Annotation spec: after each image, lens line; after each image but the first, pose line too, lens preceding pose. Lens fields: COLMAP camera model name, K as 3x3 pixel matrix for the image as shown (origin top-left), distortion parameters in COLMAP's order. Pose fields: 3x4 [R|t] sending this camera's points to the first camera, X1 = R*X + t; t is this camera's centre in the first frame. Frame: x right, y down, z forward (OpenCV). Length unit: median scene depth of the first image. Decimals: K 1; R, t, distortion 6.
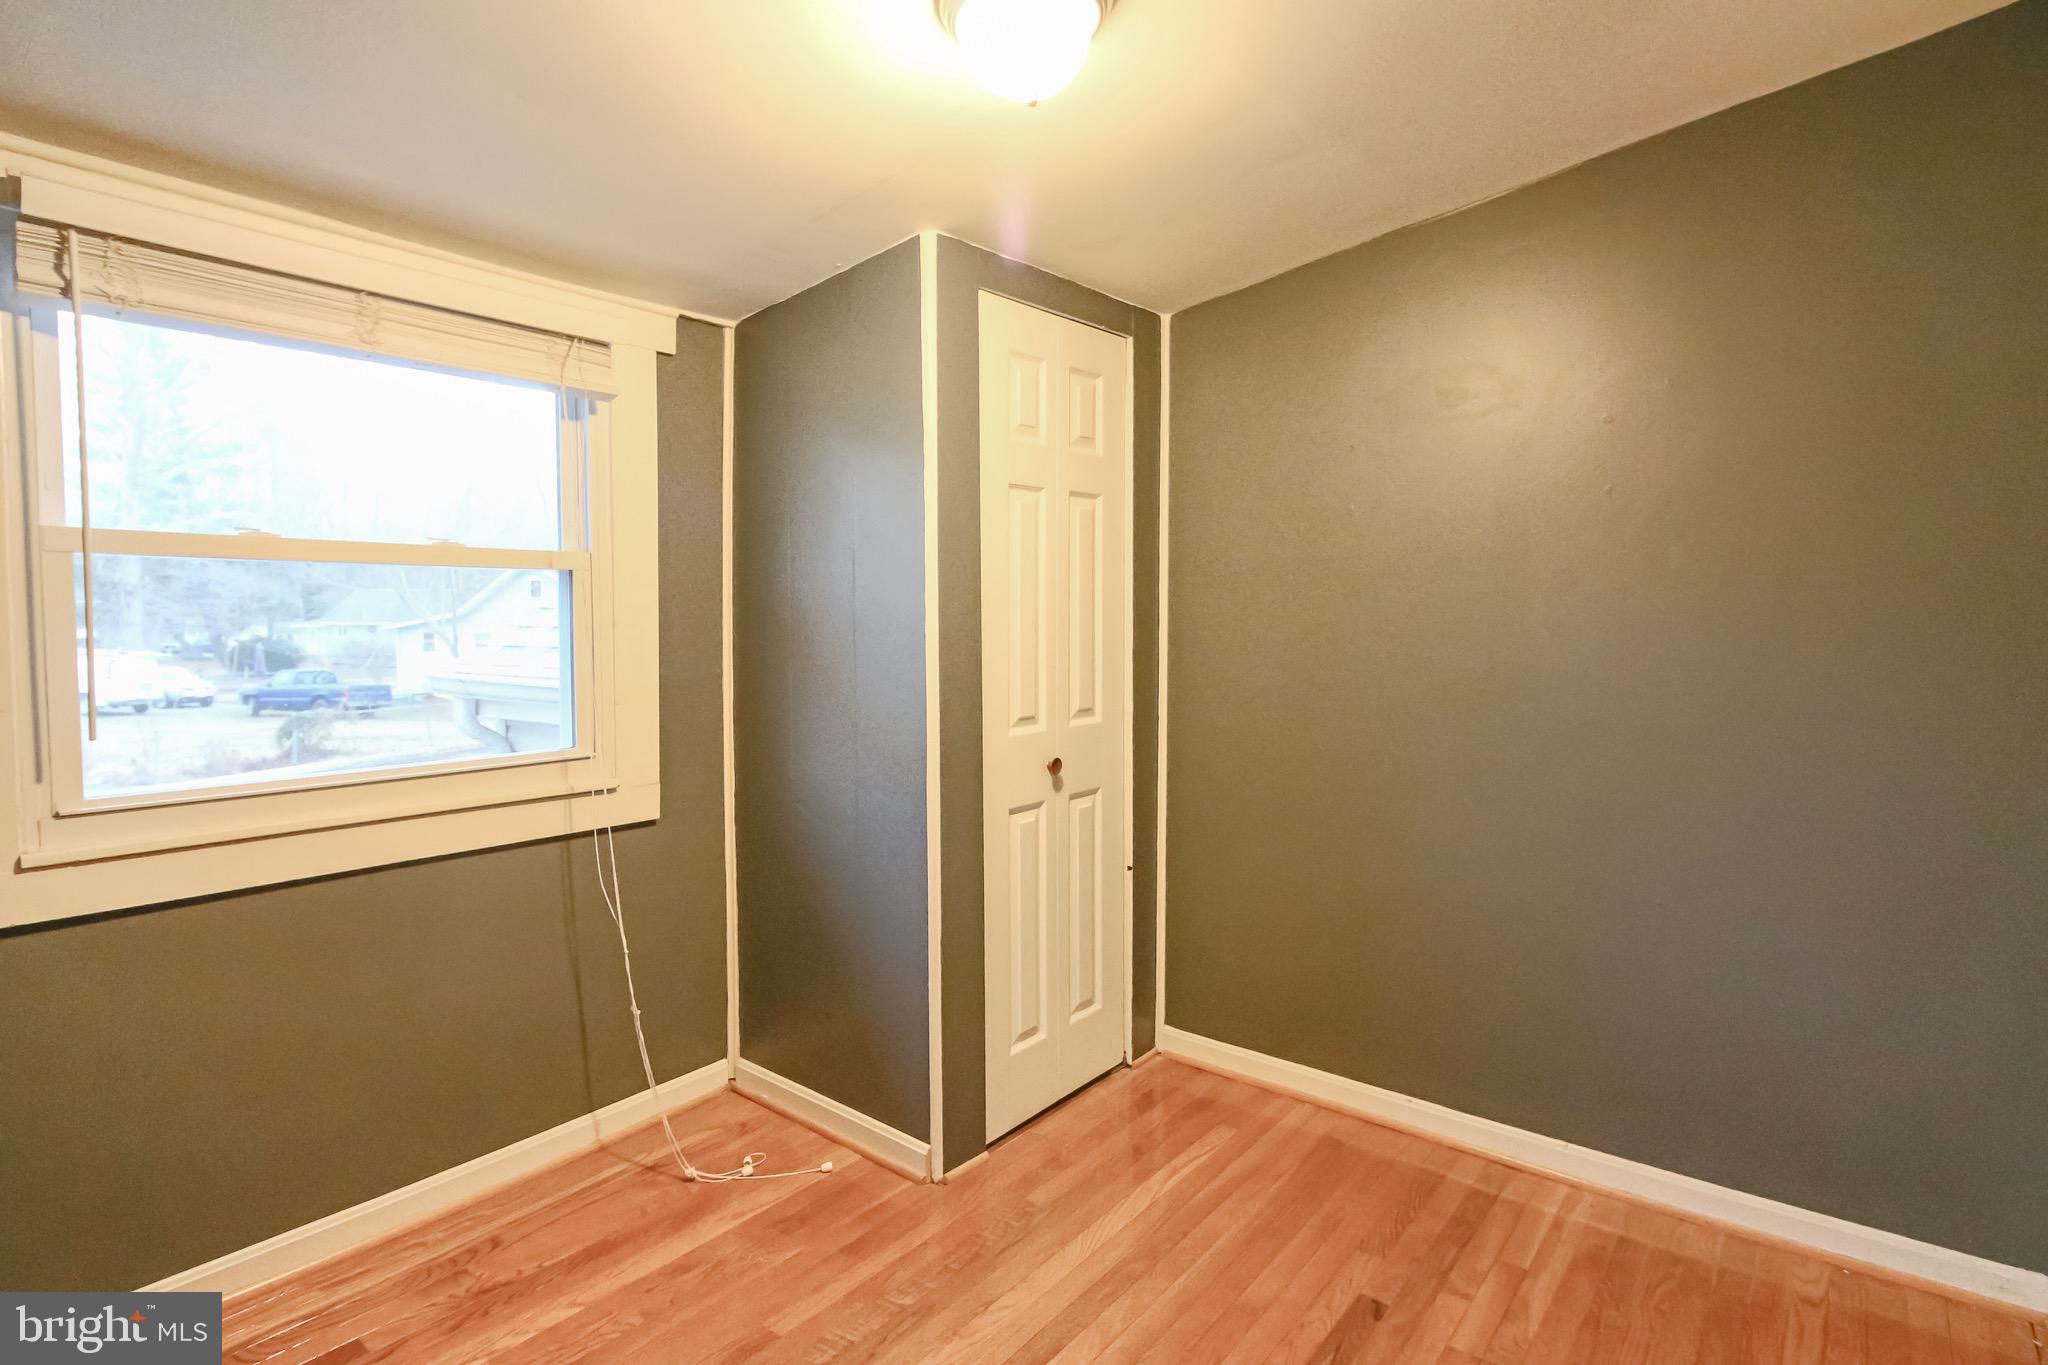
lens RADIAL K [[980.1, 0, 1017.2], [0, 980.1, 646.6], [0, 0, 1]] dist [0.016118, -0.017967]
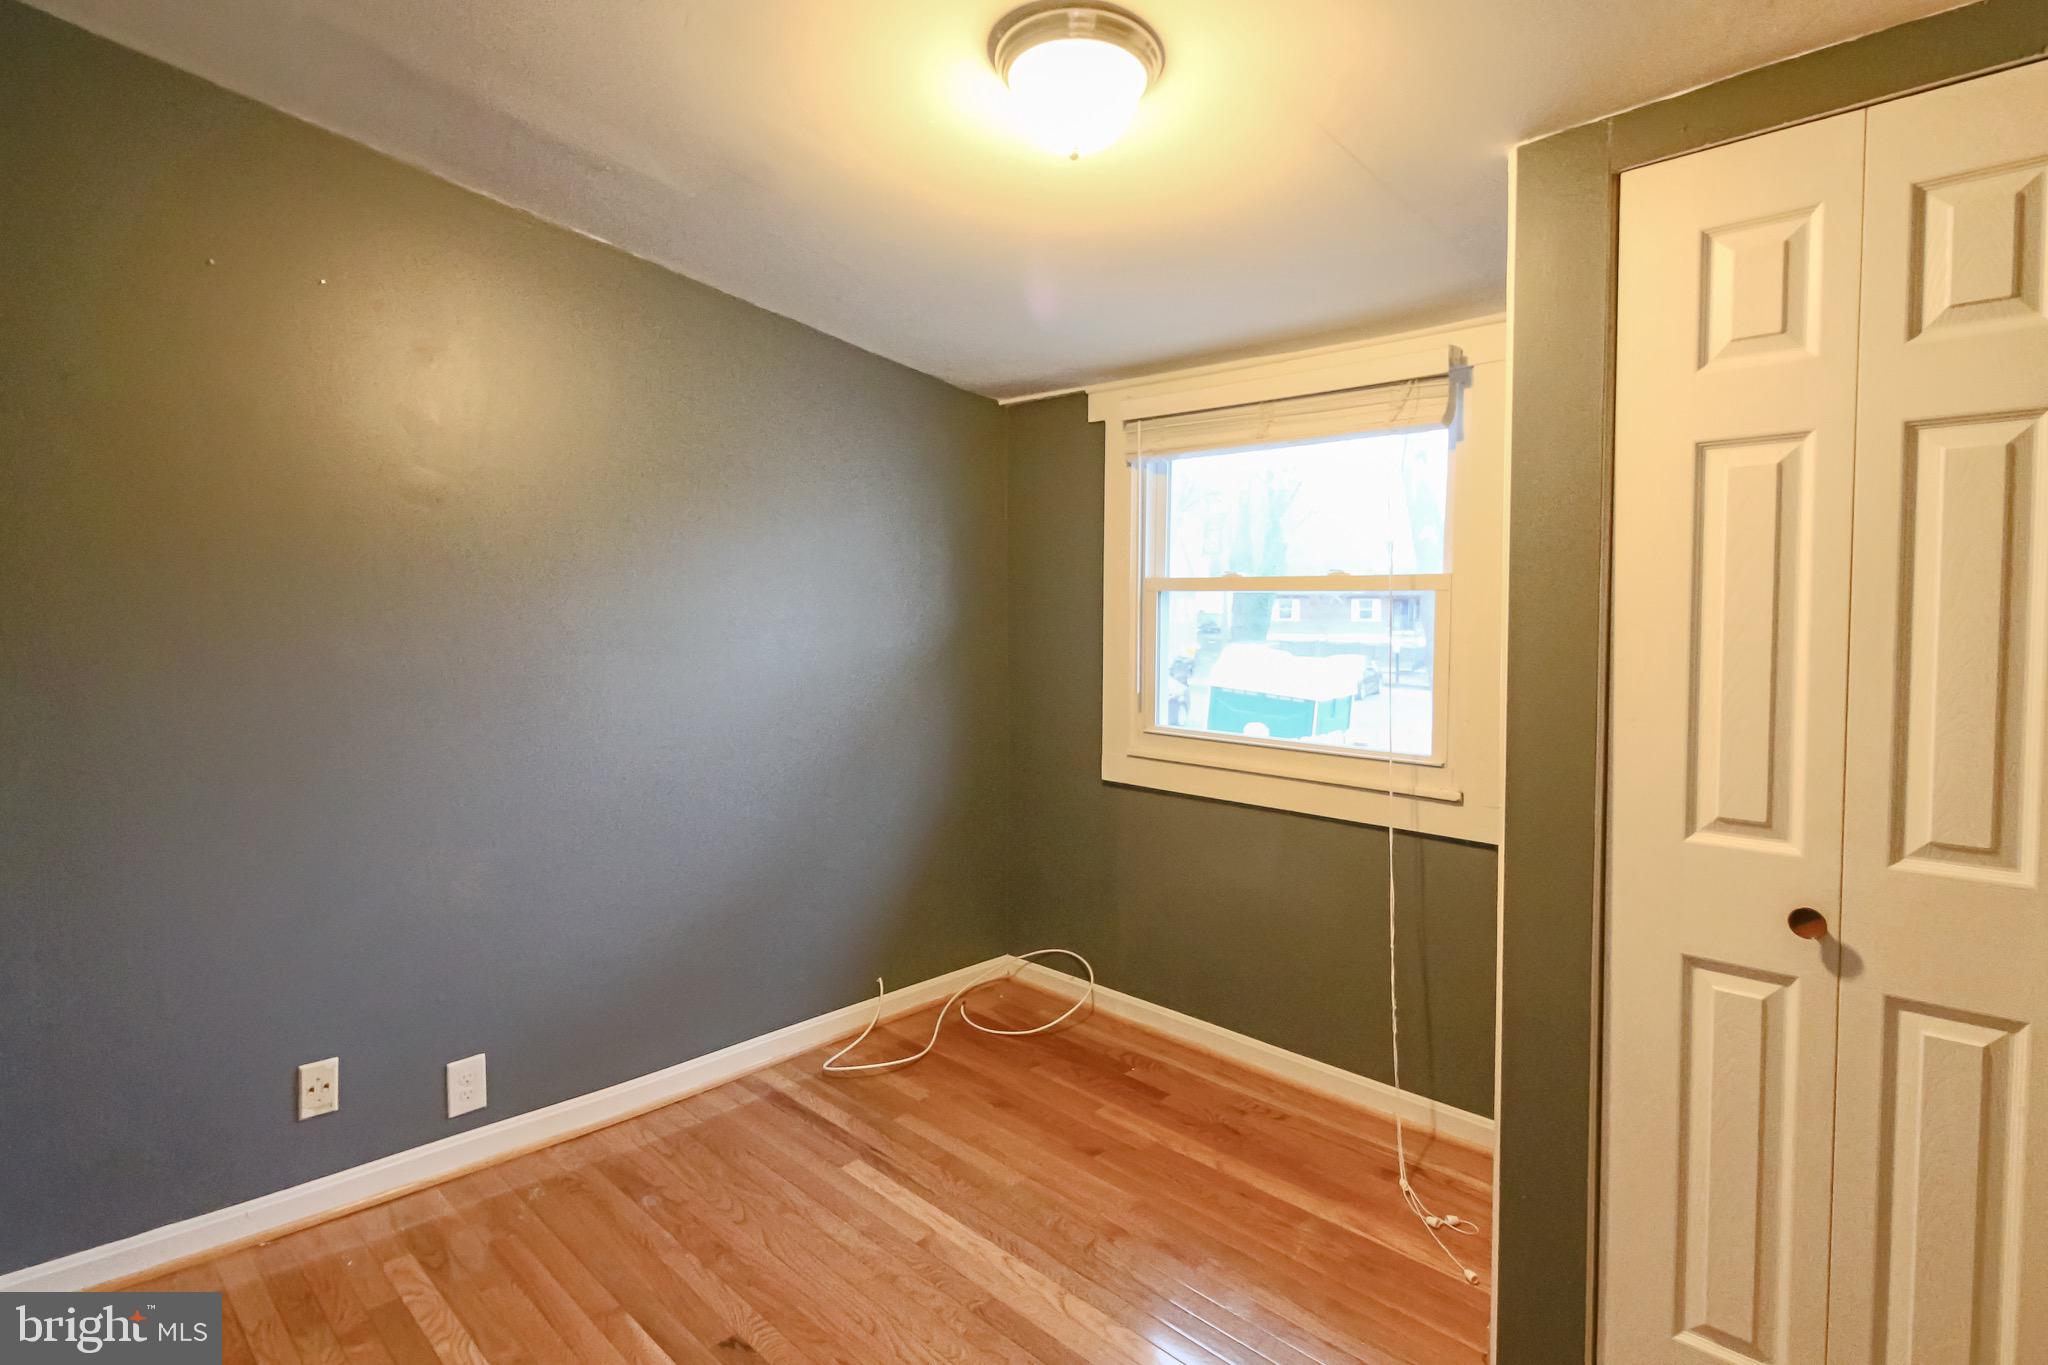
lens RADIAL K [[980.1, 0, 1017.2], [0, 980.1, 646.6], [0, 0, 1]] dist [0.016118, -0.017967]
pose [[-0.061621, 0.038044, -0.997374, 0.667047], [-0.040958, 0.998335, 0.040611, -0.042402], [0.997259, 0.043353, -0.059960, 0.624435]]
